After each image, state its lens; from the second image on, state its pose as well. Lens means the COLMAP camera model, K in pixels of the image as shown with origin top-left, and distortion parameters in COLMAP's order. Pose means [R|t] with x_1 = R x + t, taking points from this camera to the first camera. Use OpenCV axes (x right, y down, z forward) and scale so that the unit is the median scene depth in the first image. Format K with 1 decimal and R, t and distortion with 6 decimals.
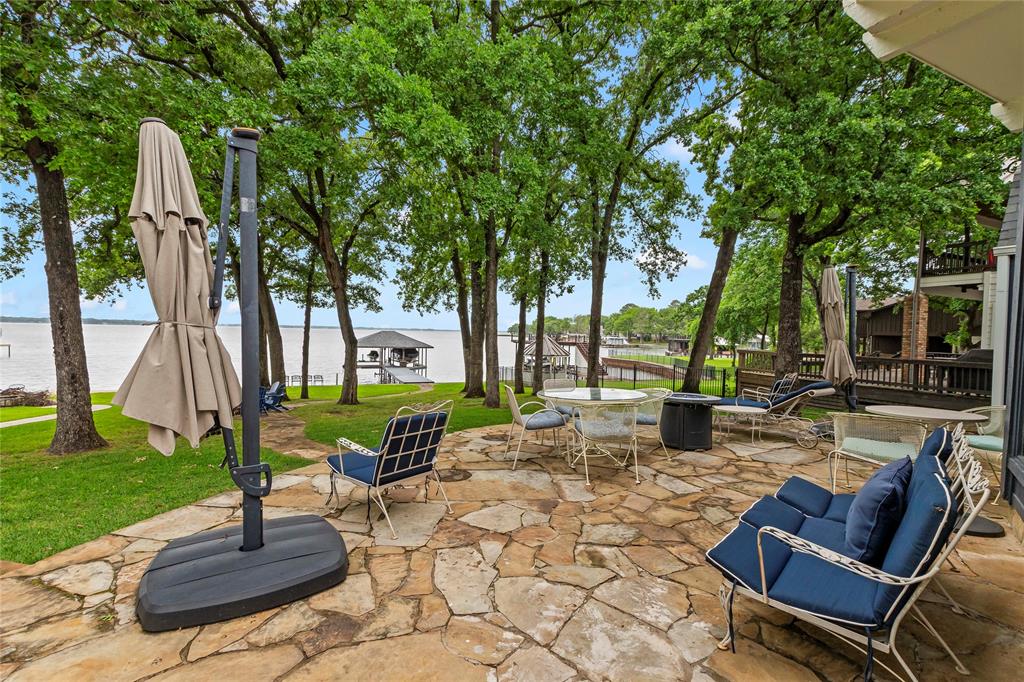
lens RADIAL K [[448.8, 0, 512.0], [0, 448.8, 341.0], [0, 0, 1]] dist [-0.001636, -0.000026]
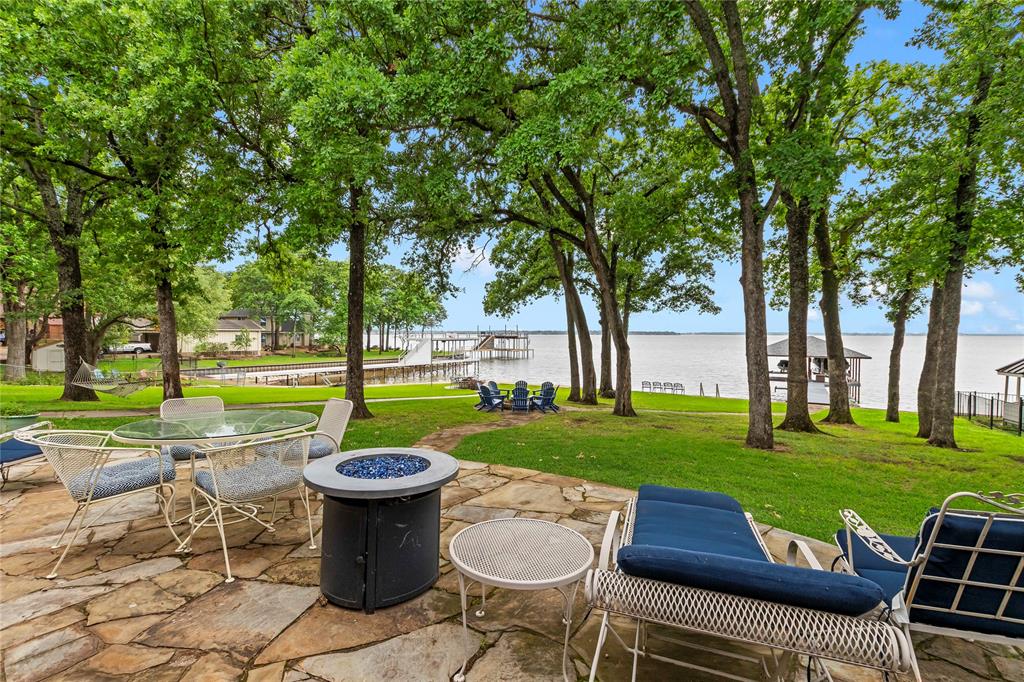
lens RADIAL K [[448.8, 0, 512.0], [0, 448.8, 341.0], [0, 0, 1]] dist [-0.001636, -0.000026]
pose [[0.542128, -0.006794, -0.840268, 0.122033], [-0.007463, 0.999889, -0.012899, 0.000667], [0.840263, 0.013264, 0.542017, 0.129582]]
